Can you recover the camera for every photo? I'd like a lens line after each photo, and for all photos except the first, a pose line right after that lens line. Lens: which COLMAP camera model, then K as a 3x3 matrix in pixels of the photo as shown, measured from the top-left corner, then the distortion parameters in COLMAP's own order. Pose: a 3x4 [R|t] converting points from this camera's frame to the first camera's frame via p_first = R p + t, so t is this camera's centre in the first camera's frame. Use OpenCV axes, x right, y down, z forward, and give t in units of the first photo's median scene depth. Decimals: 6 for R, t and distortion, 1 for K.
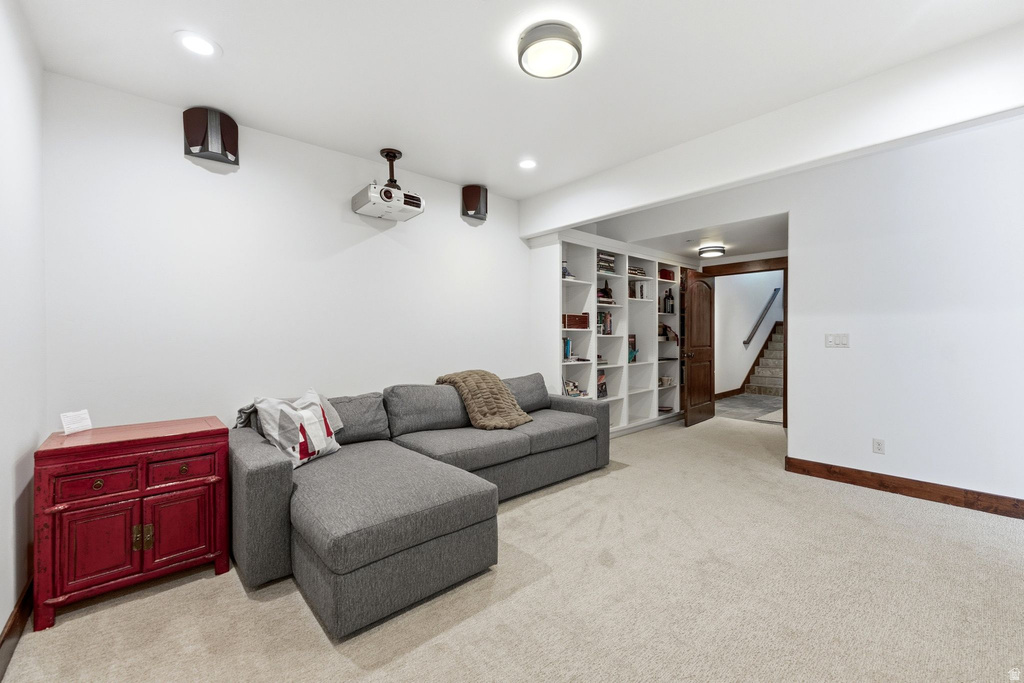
lens RADIAL K [[435.6, 0, 514.5], [0, 435.6, 336.1], [0, 0, 1]] dist [-0.001911, -0.000468]
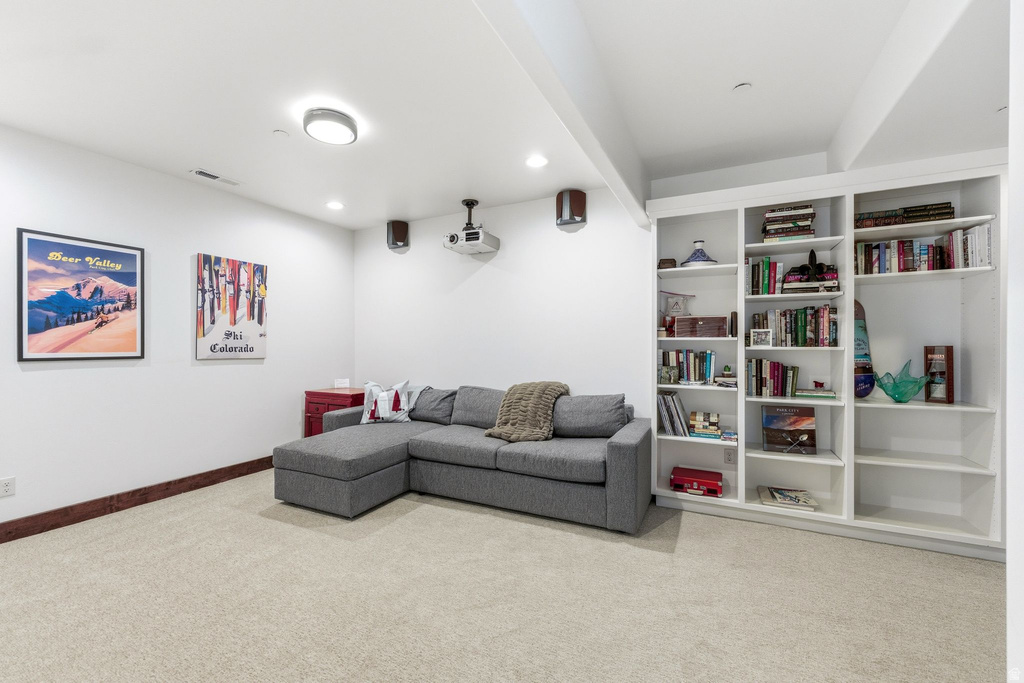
lens RADIAL K [[433.5, 0, 512.0], [0, 433.5, 341.5], [0, 0, 1]] dist [-0.002135, -0.000266]
pose [[0.341580, 0.002099, -0.939850, 0.861560], [0.002824, 0.999991, 0.003260, -0.017636], [0.939848, -0.003768, 0.341571, 0.624360]]
